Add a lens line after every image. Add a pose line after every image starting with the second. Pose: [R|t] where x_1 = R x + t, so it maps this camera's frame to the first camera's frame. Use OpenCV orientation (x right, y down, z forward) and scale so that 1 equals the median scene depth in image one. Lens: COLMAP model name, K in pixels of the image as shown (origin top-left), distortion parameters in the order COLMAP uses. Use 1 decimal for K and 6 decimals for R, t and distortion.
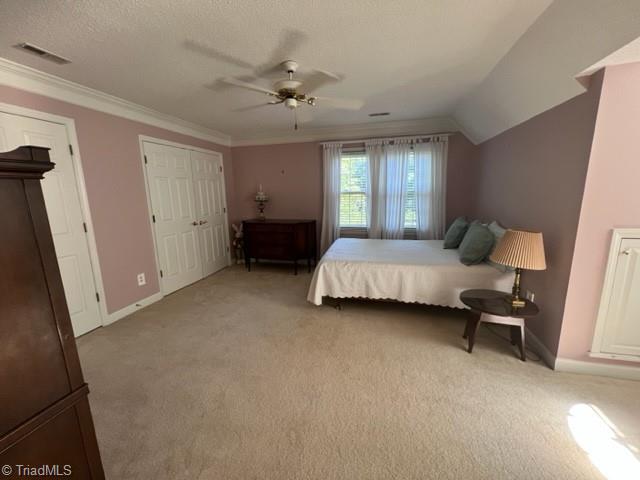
lens RADIAL K [[258.5, 0, 320.0], [0, 258.5, 240.0], [0, 0, 1]] dist [0.002772, 0.000500]
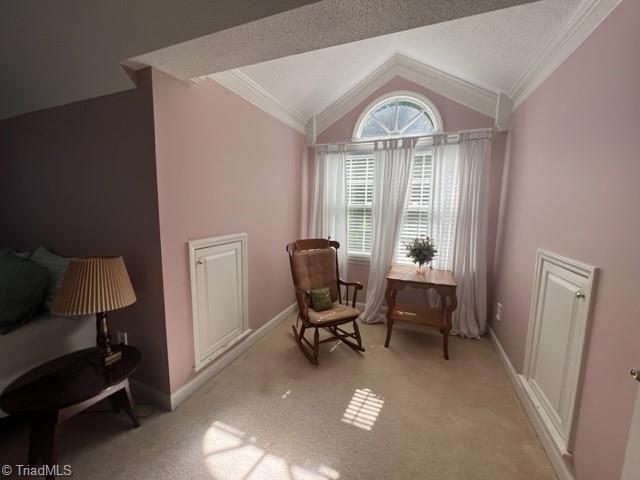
lens RADIAL K [[254.7, 0, 319.5], [0, 254.7, 236.3], [0, 0, 1]] dist [-0.009976, 0.000201]
pose [[0.118866, -0.106500, 0.987182, 0.187757], [0.157812, 0.983619, 0.087113, -0.057010], [-0.980289, 0.145435, 0.133726, 0.309475]]
